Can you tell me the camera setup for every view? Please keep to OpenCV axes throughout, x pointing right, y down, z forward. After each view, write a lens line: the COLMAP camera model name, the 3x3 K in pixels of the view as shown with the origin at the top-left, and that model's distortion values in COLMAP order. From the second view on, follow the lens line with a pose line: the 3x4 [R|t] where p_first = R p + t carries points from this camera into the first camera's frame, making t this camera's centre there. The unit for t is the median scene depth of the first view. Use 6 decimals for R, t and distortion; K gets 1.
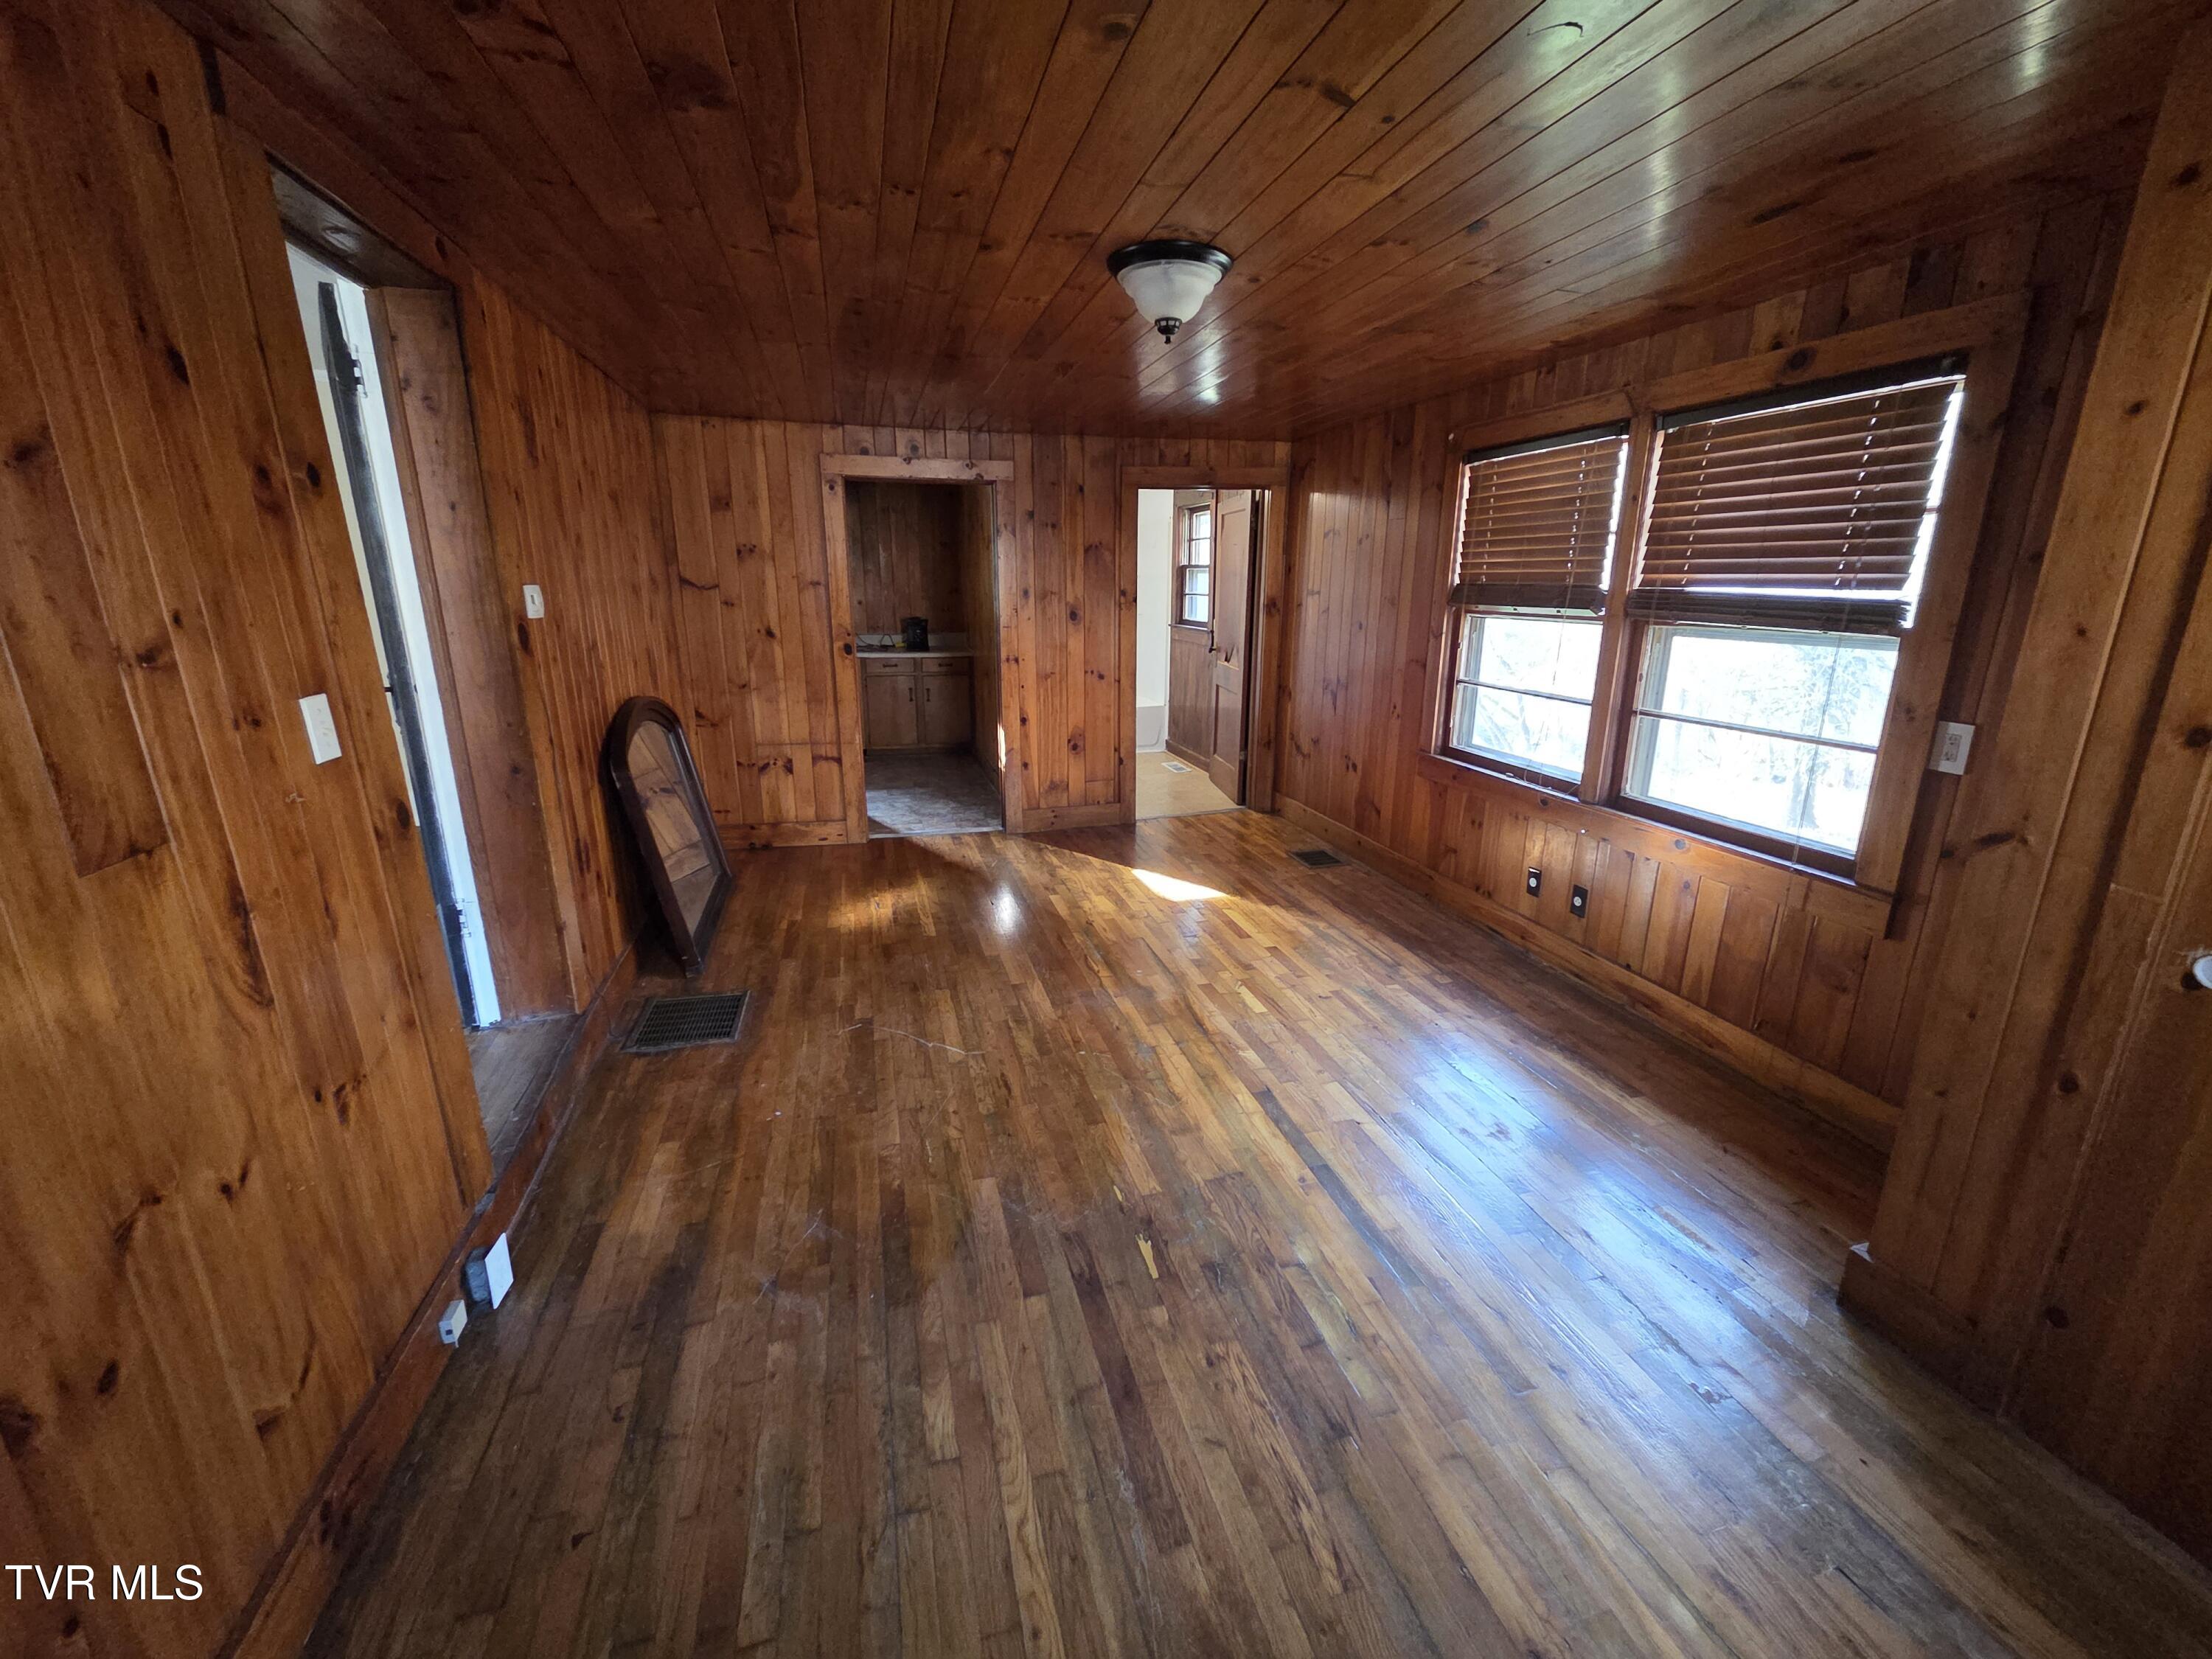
lens RADIAL K [[902.8, 0, 1118.6], [0, 902.8, 817.0], [0, 0, 1]] dist [0.005331, -0.001665]
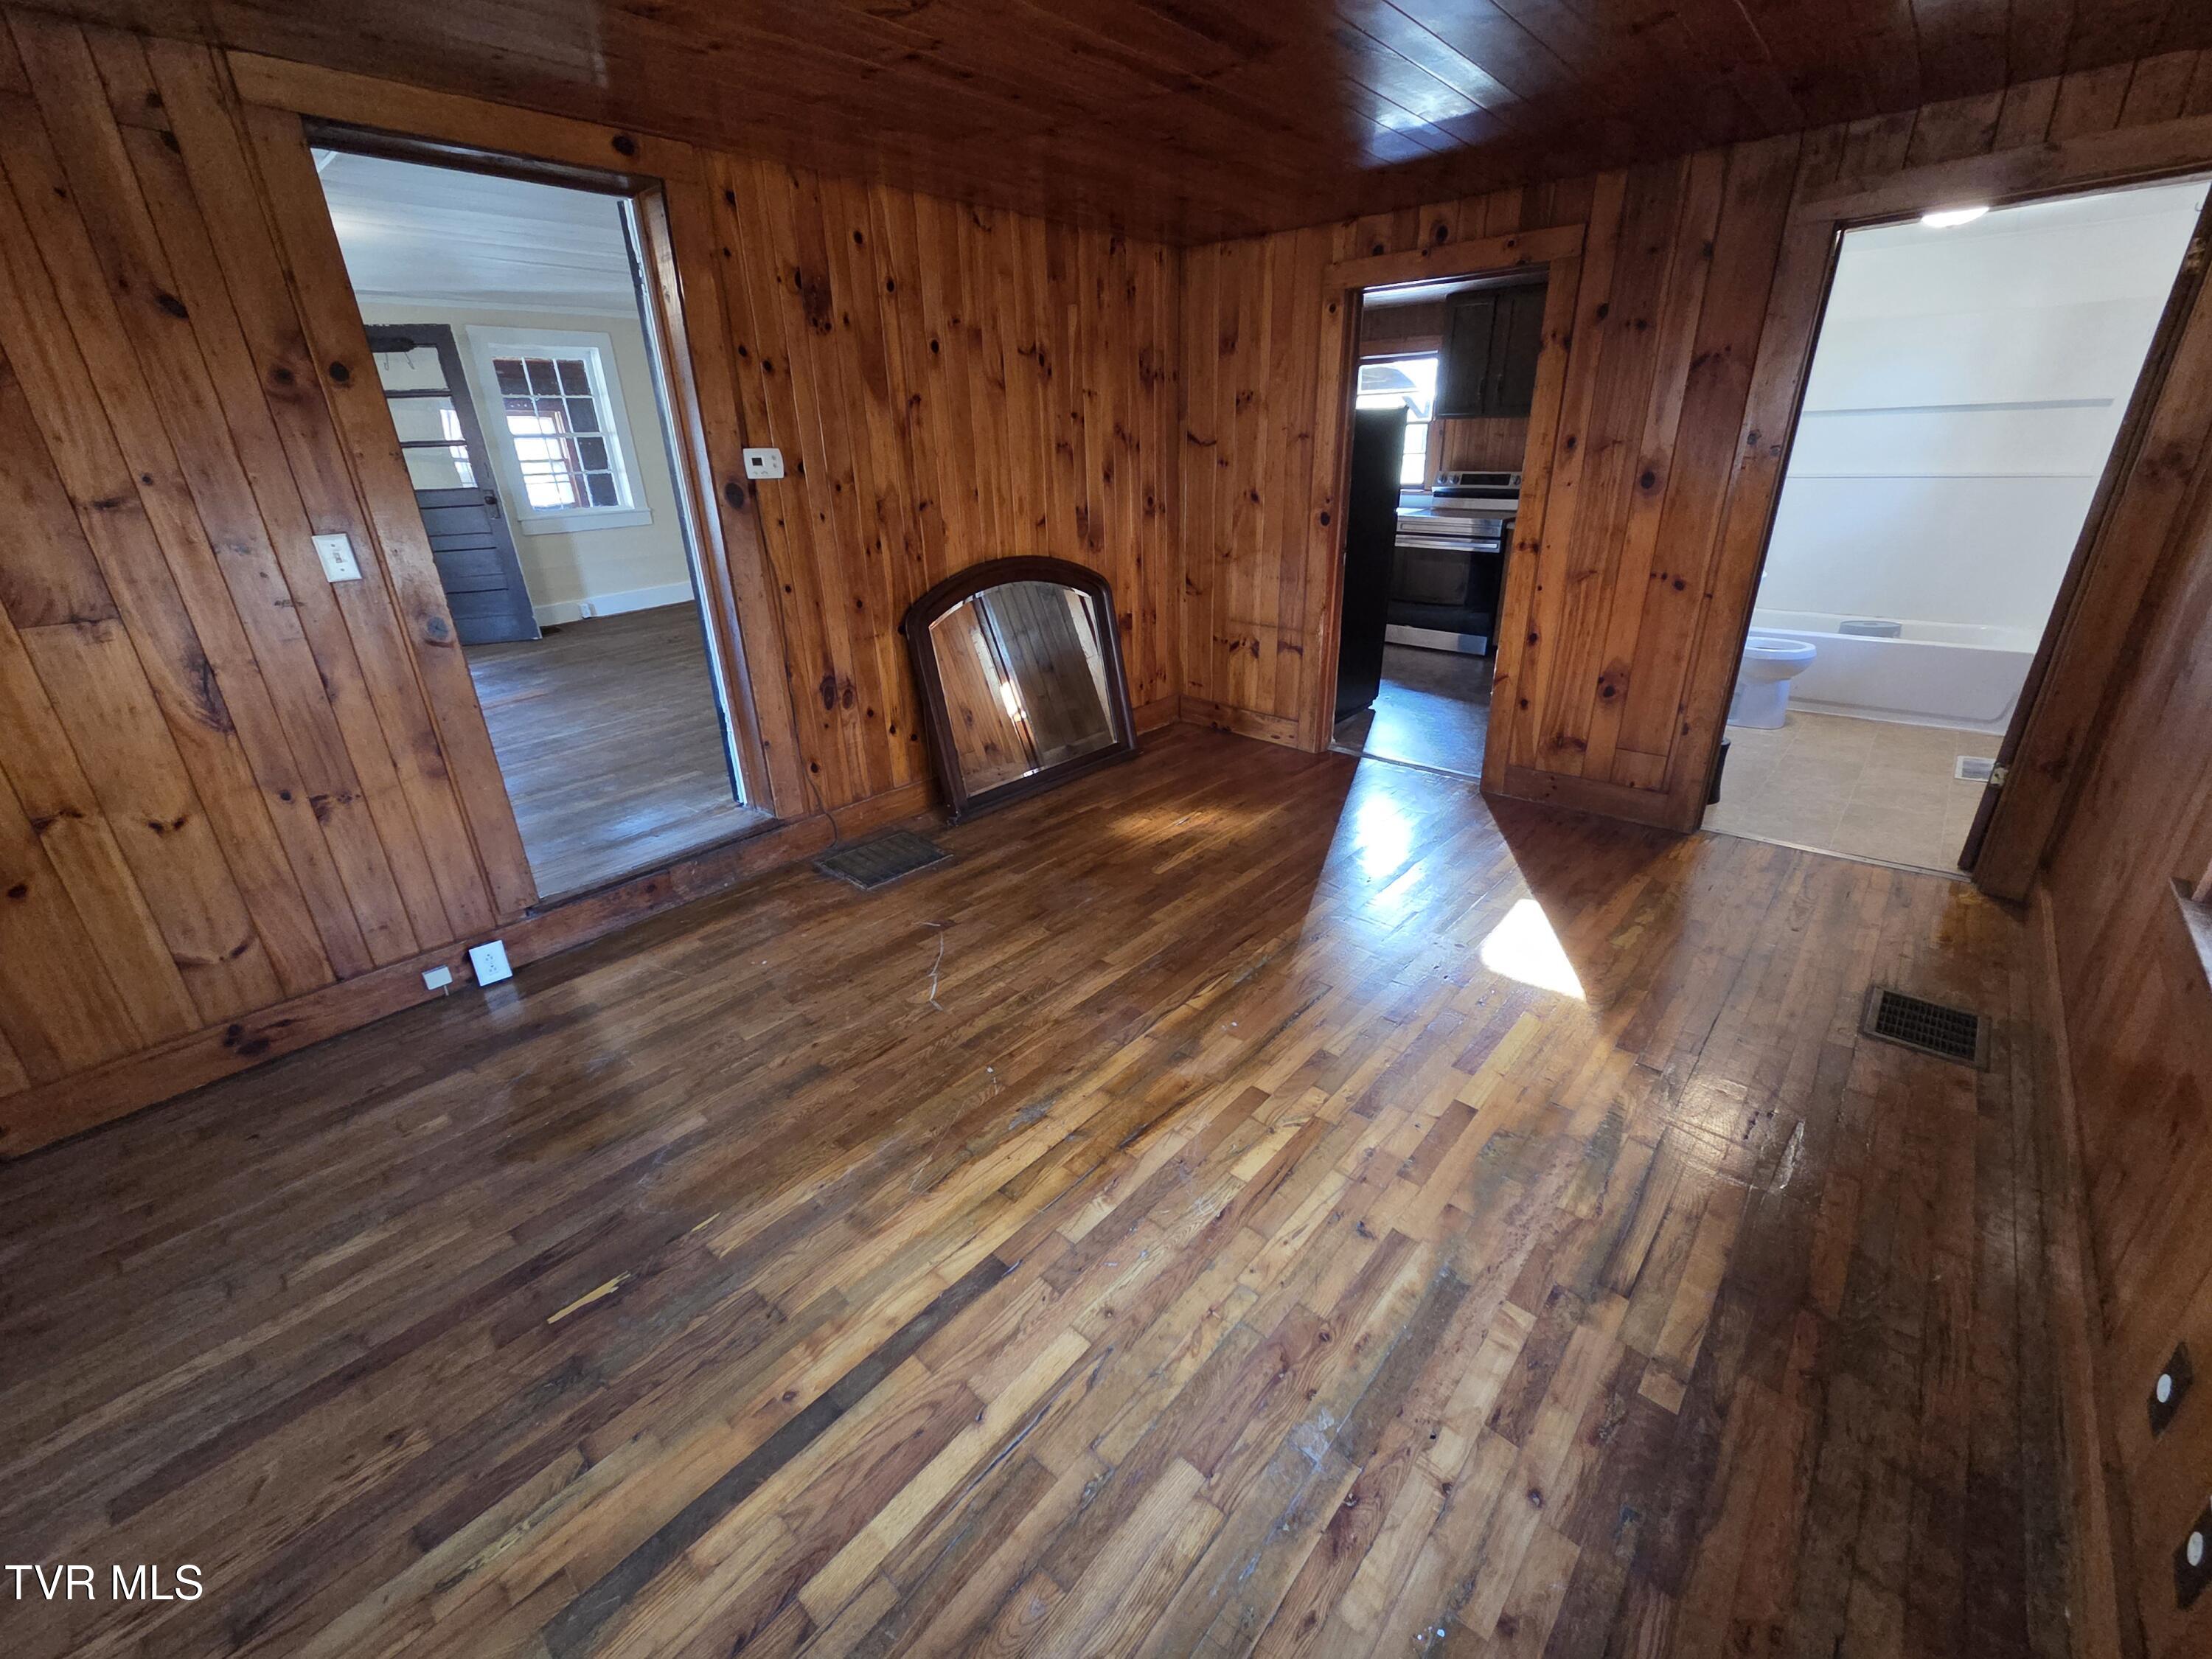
lens RADIAL K [[902.8, 0, 1110.8], [0, 902.8, 817.8], [0, 0, 1]] dist [0.005331, -0.001665]
pose [[0.533106, 0.308195, -0.787917, 0.457837], [-0.188869, 0.951141, 0.244252, -0.126134], [0.824698, 0.018601, 0.565268, 0.525326]]
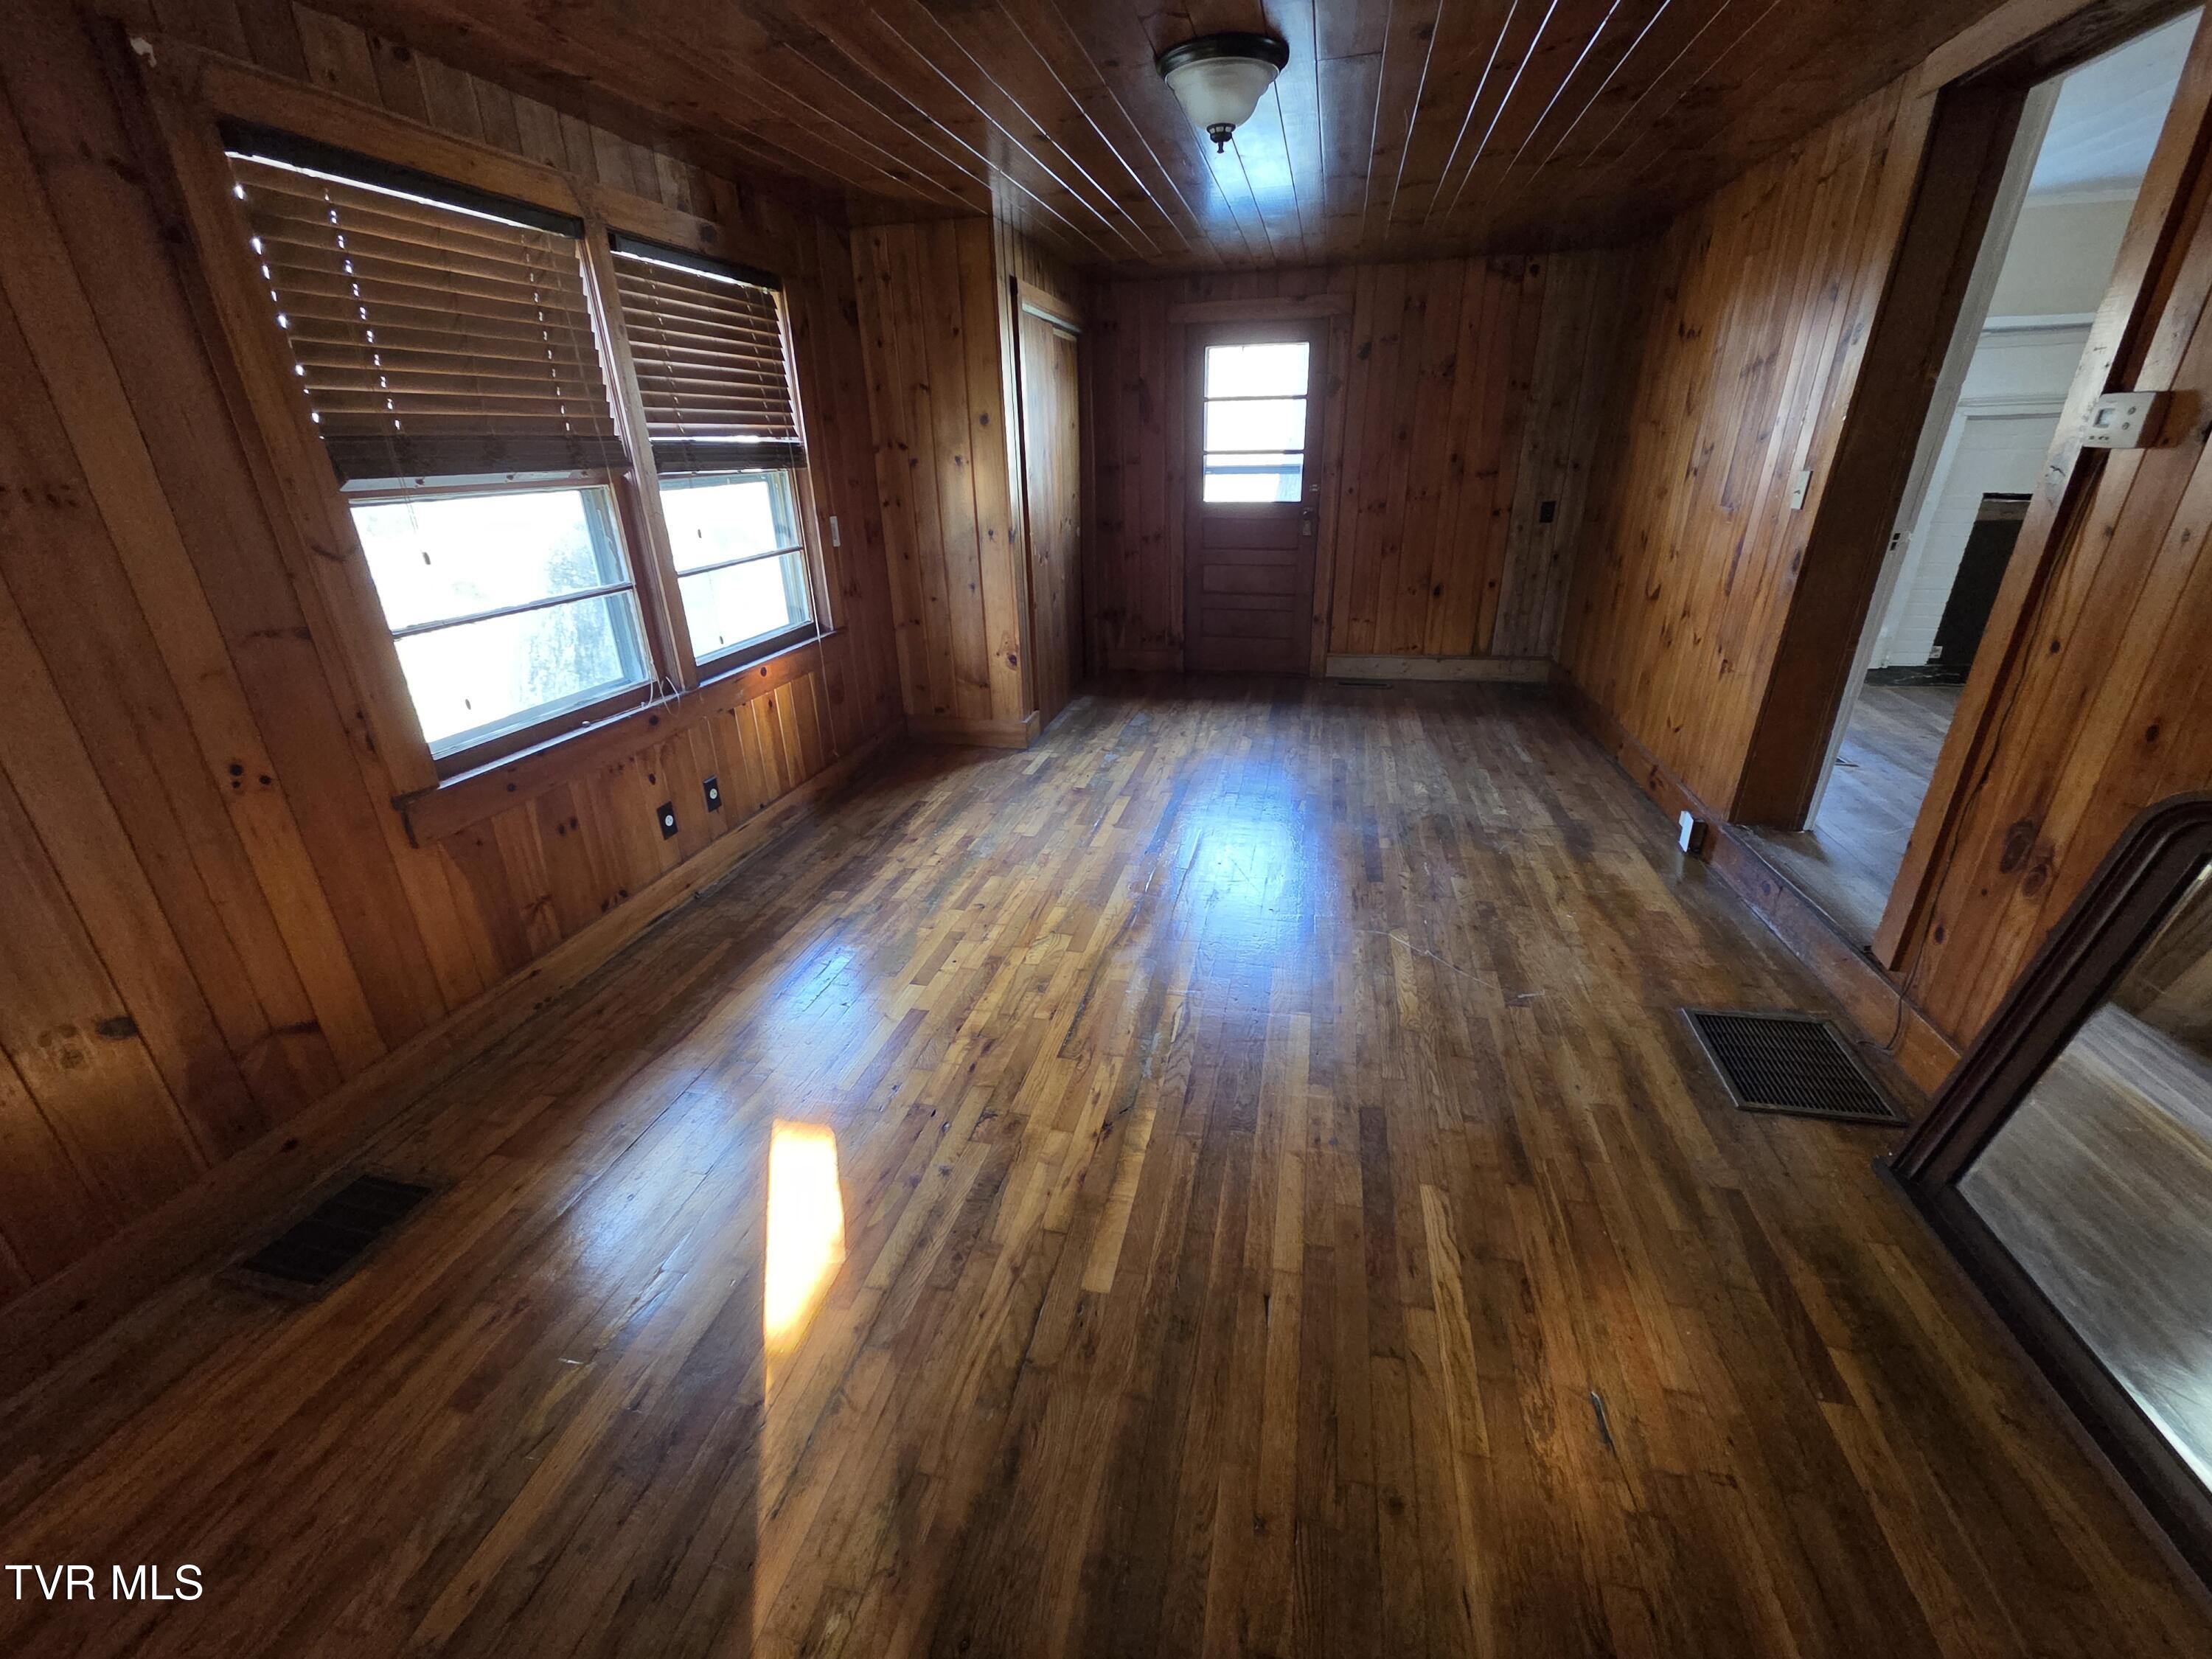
lens RADIAL K [[902.8, 0, 1114.9], [0, 902.8, 814.9], [0, 0, 1]] dist [0.005331, -0.001665]
pose [[-0.879074, -0.167256, 0.446379, -0.260118], [0.141248, 0.802974, 0.579035, -0.351792], [-0.455278, 0.572065, -0.682249, 1.392790]]
